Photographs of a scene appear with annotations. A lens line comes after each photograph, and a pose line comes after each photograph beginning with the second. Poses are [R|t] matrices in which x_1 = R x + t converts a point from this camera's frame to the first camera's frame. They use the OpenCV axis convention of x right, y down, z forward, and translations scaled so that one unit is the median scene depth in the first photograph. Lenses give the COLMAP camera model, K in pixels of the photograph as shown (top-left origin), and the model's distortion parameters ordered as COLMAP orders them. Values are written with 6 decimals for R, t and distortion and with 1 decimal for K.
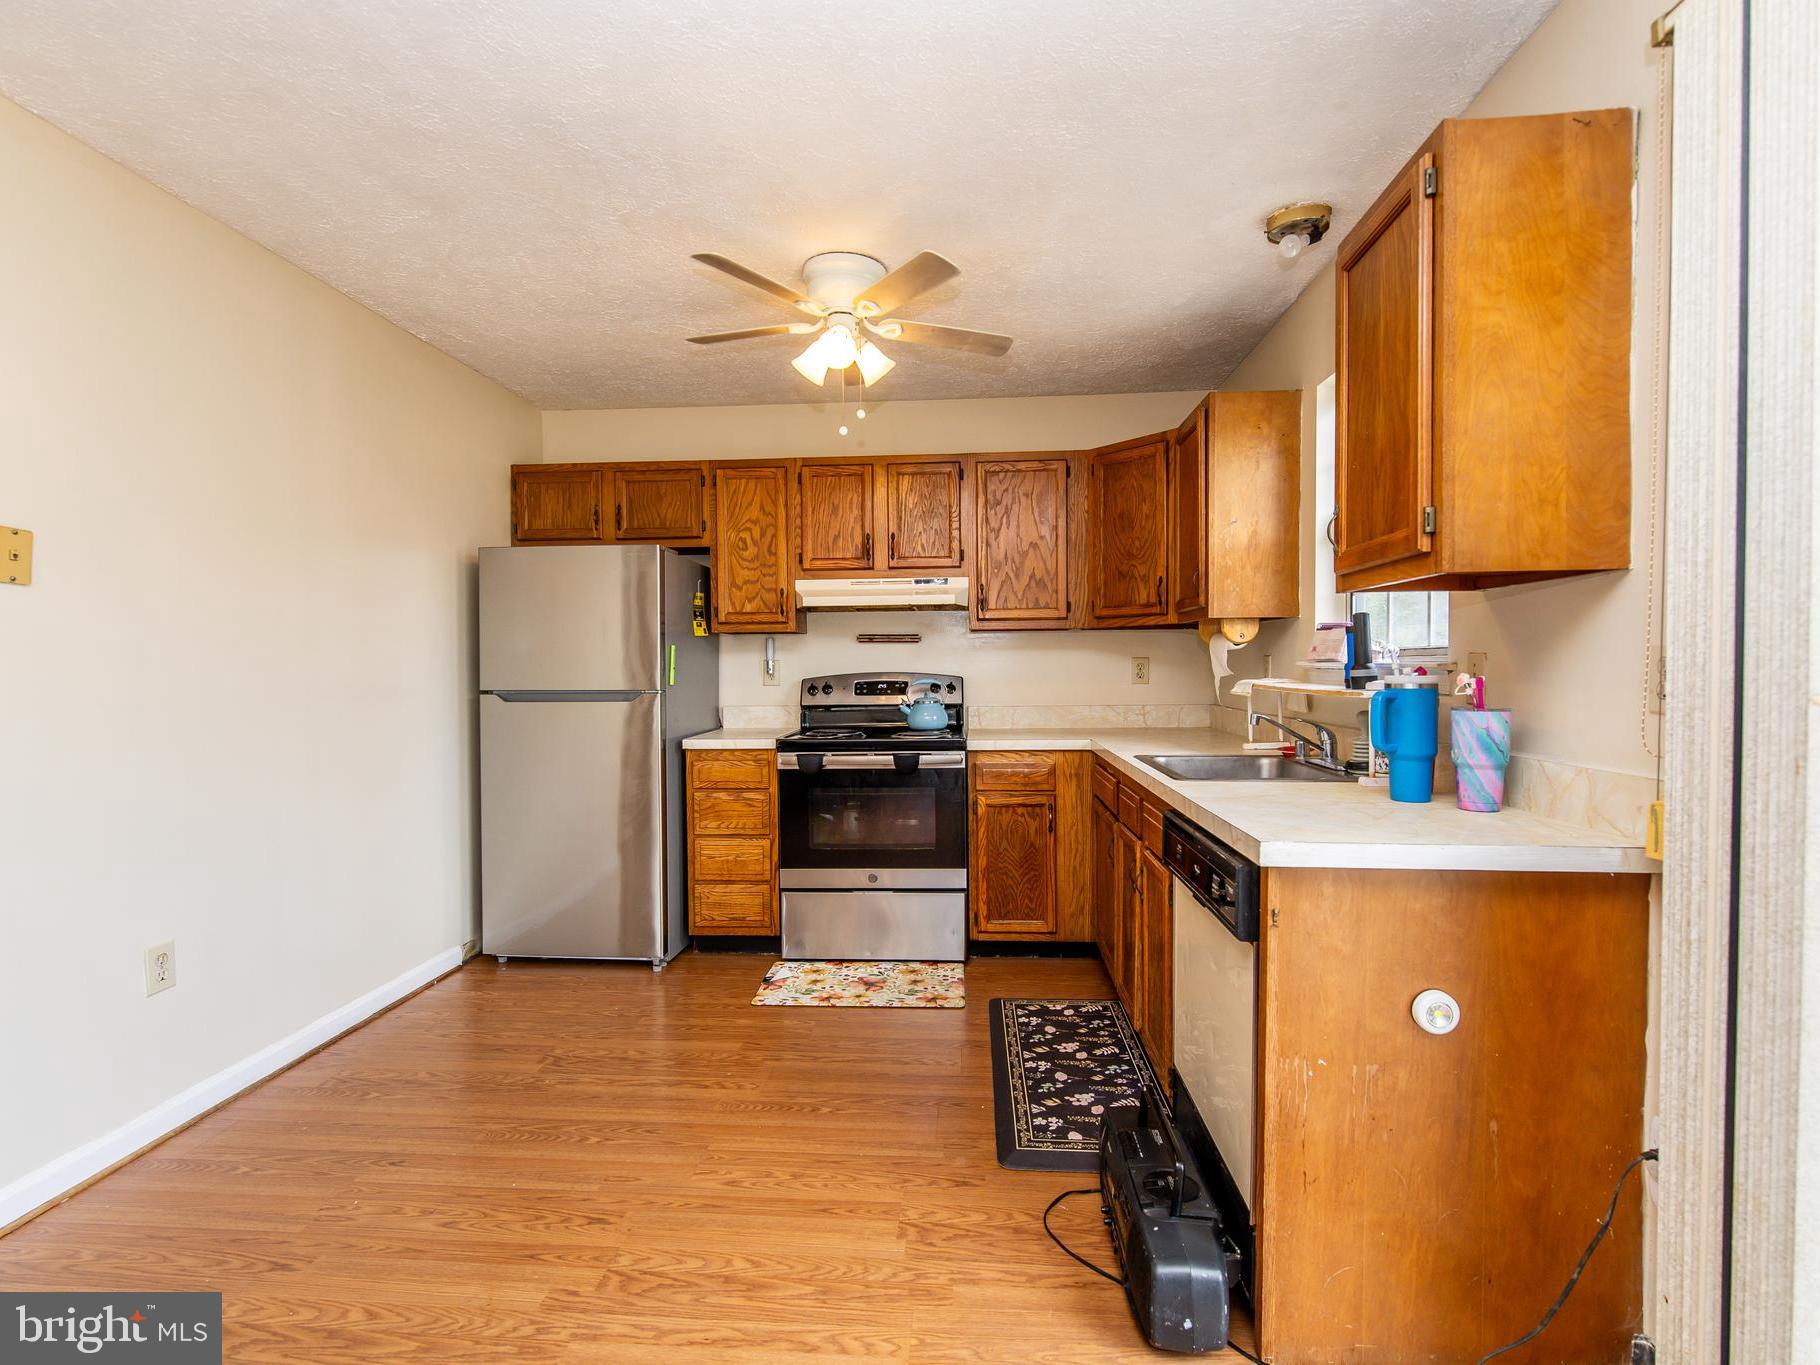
lens RADIAL K [[875.5, 0, 906.7], [0, 875.5, 683.5], [0, 0, 1]] dist [0.004390, -0.003817]
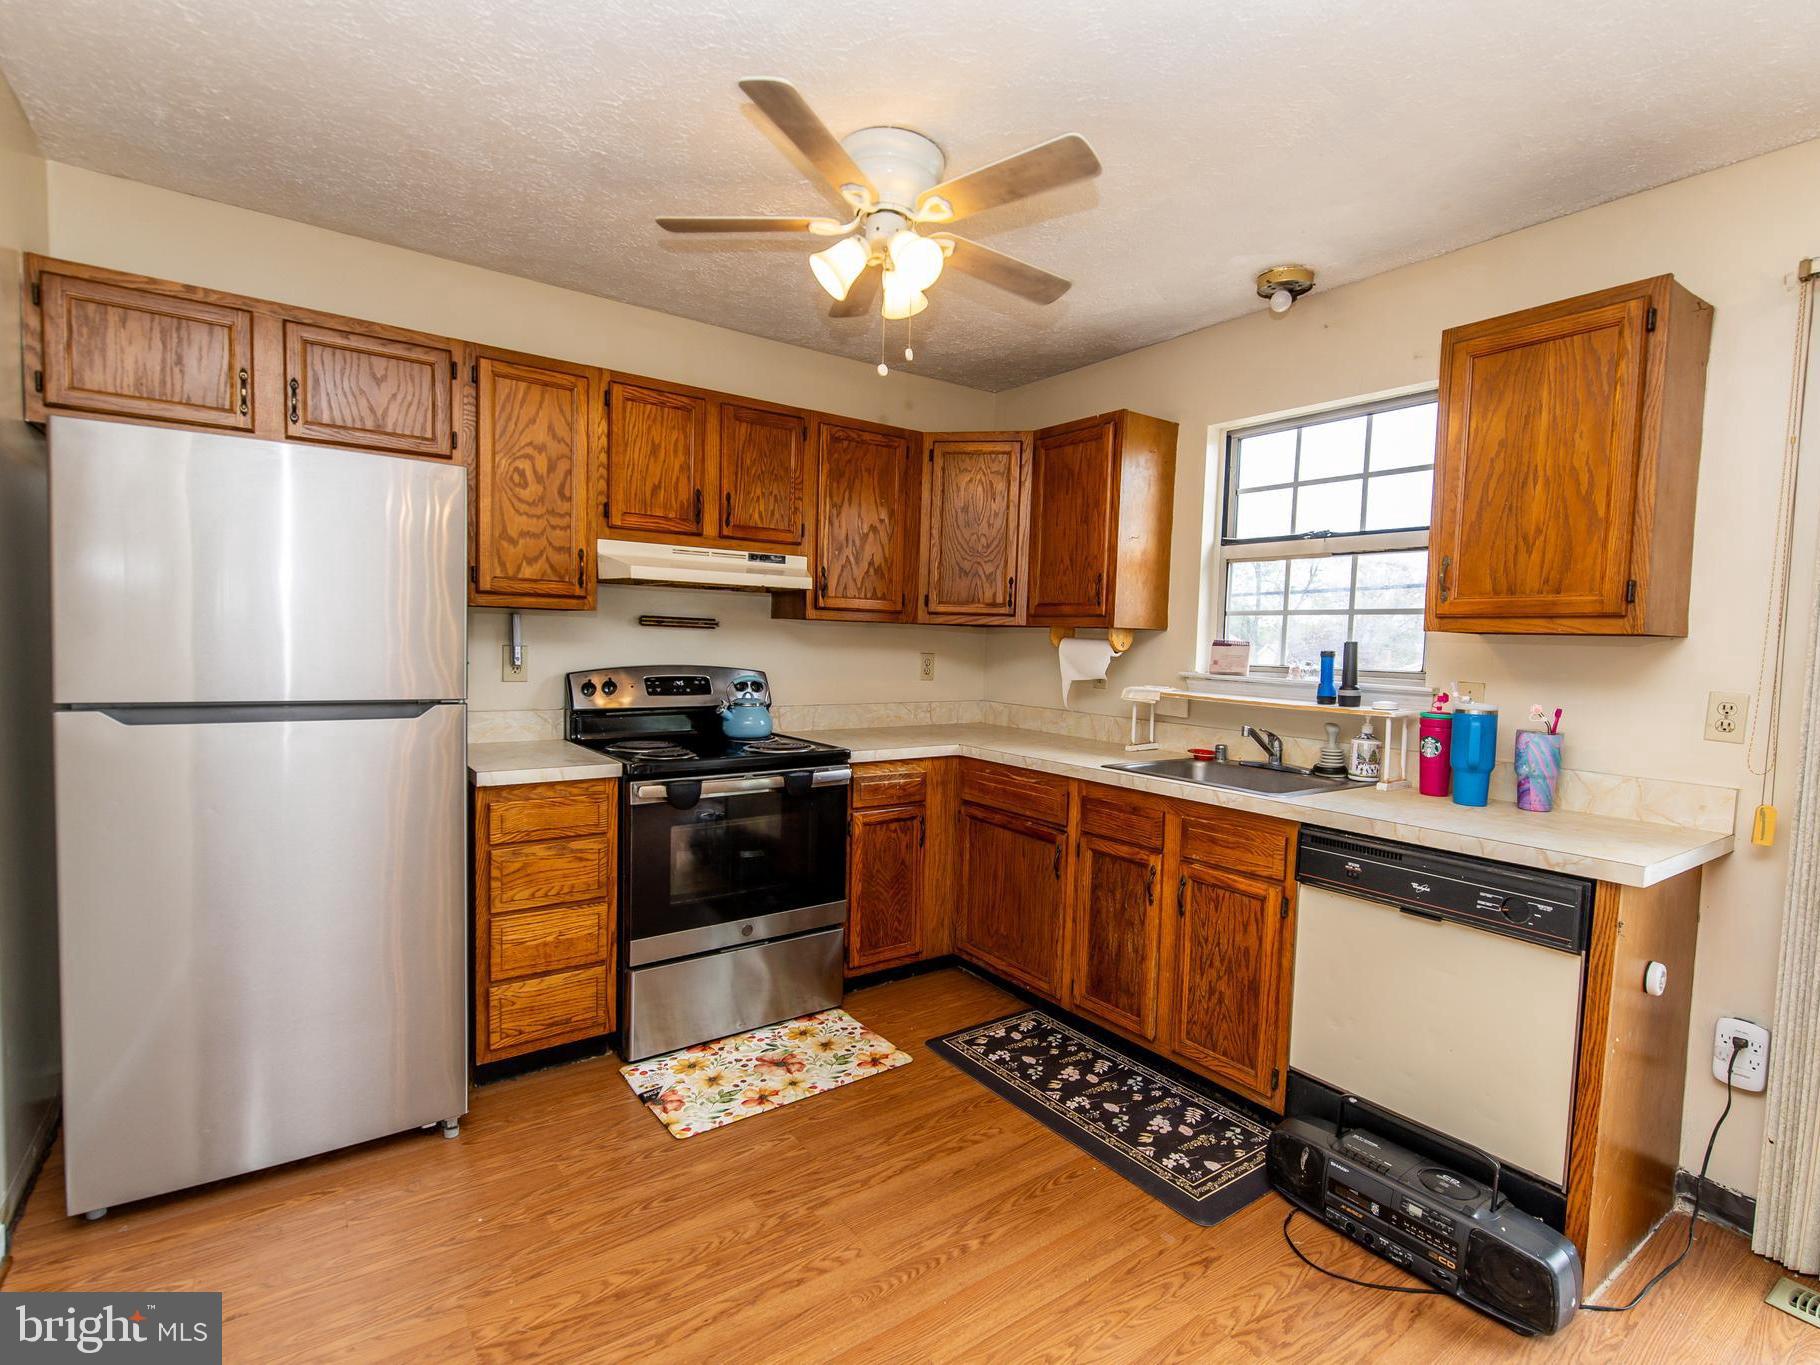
lens RADIAL K [[875.5, 0, 907.1], [0, 875.5, 688.5], [0, 0, 1]] dist [0.004390, -0.003817]
pose [[0.765463, -0.006542, 0.643446, -0.432265], [-0.022088, 0.999092, 0.036434, -0.029232], [-0.643100, -0.042102, 0.764624, 0.302347]]
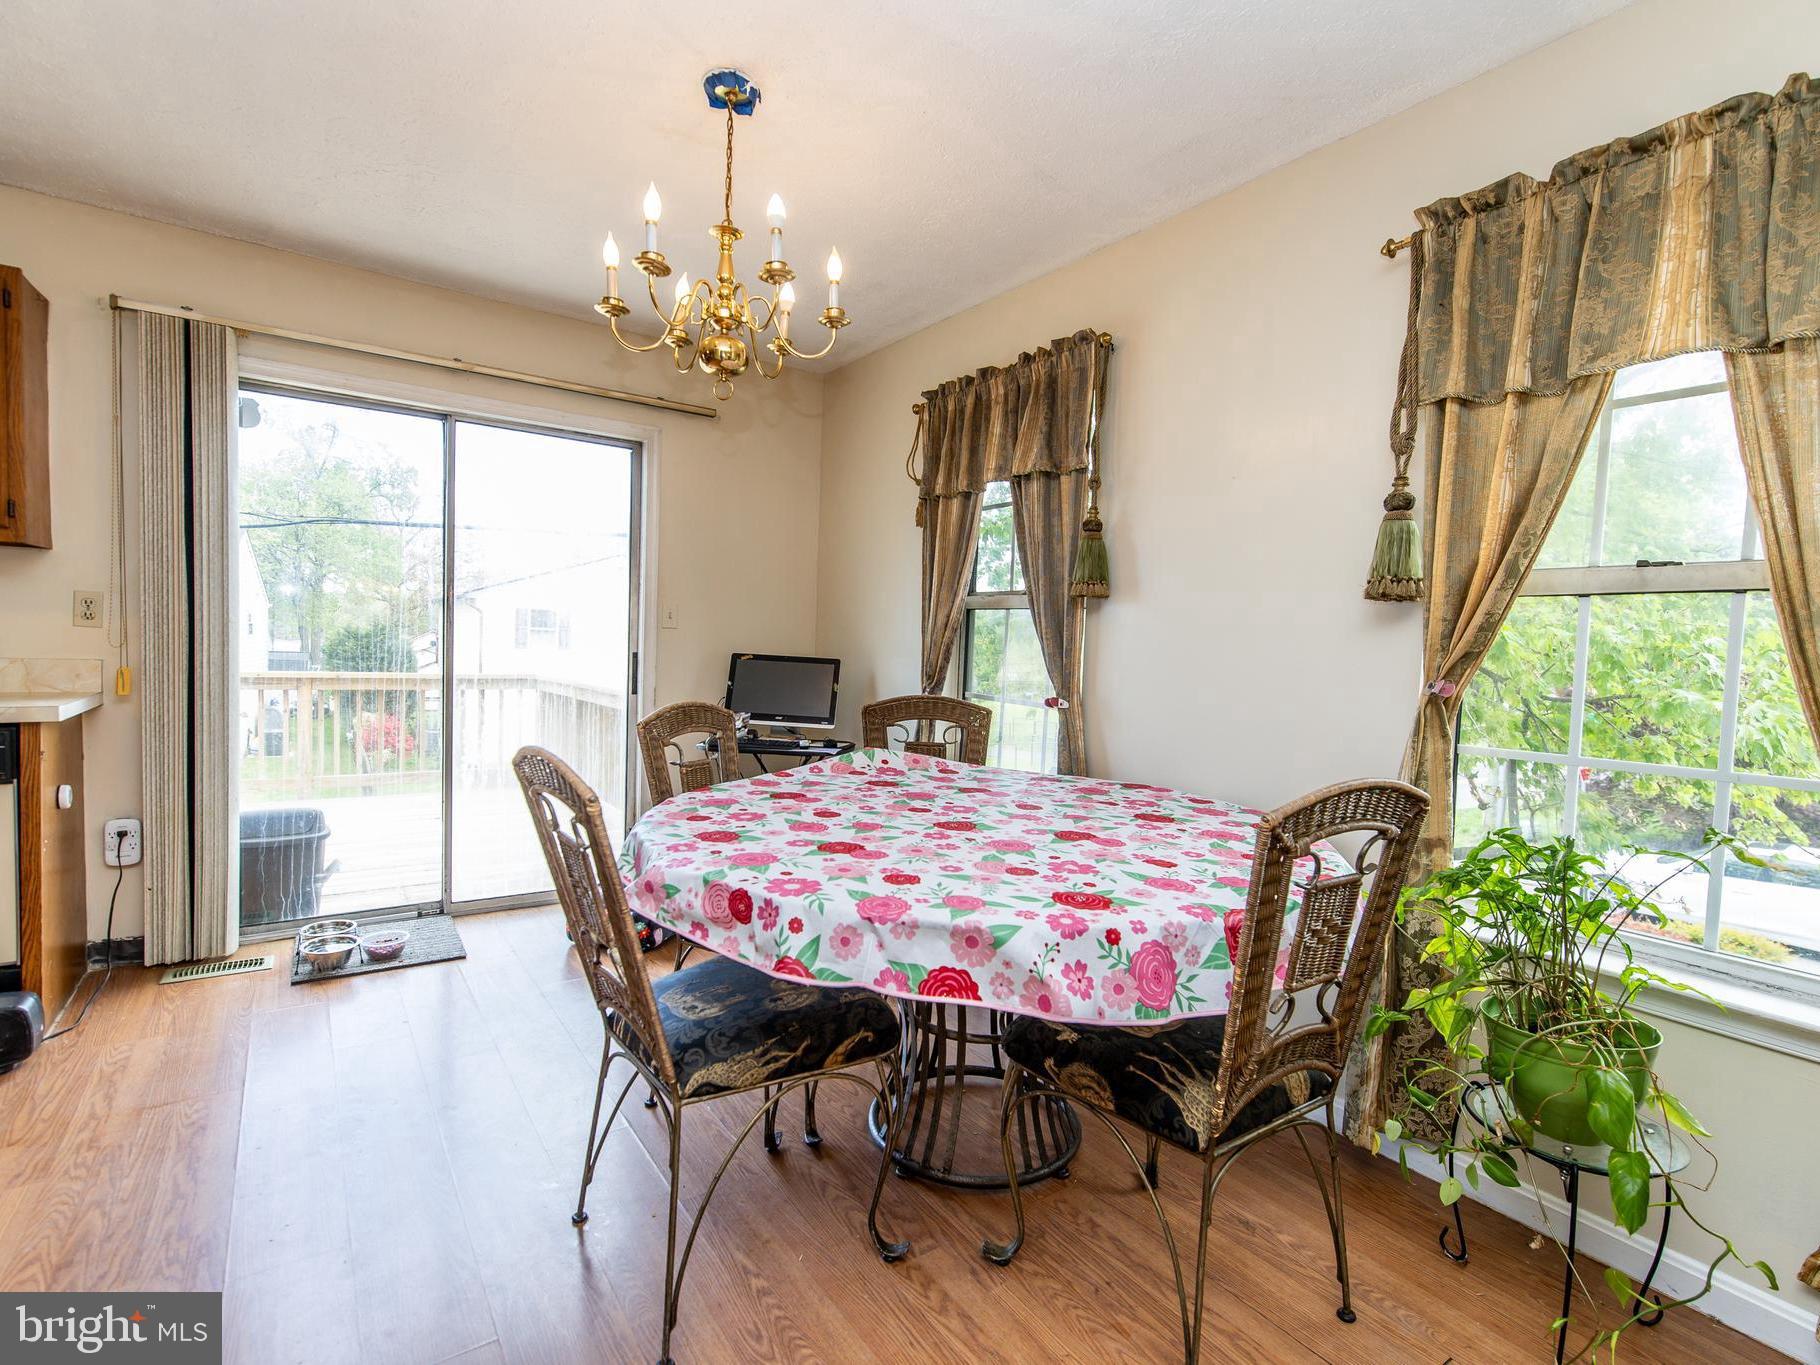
lens RADIAL K [[875.5, 0, 906.0], [0, 875.5, 686.7], [0, 0, 1]] dist [0.004390, -0.003817]
pose [[-0.632381, -0.056501, 0.772594, -0.763223], [-0.011943, 0.997929, 0.063205, 0.012686], [-0.774565, 0.030743, -0.631746, 0.326076]]
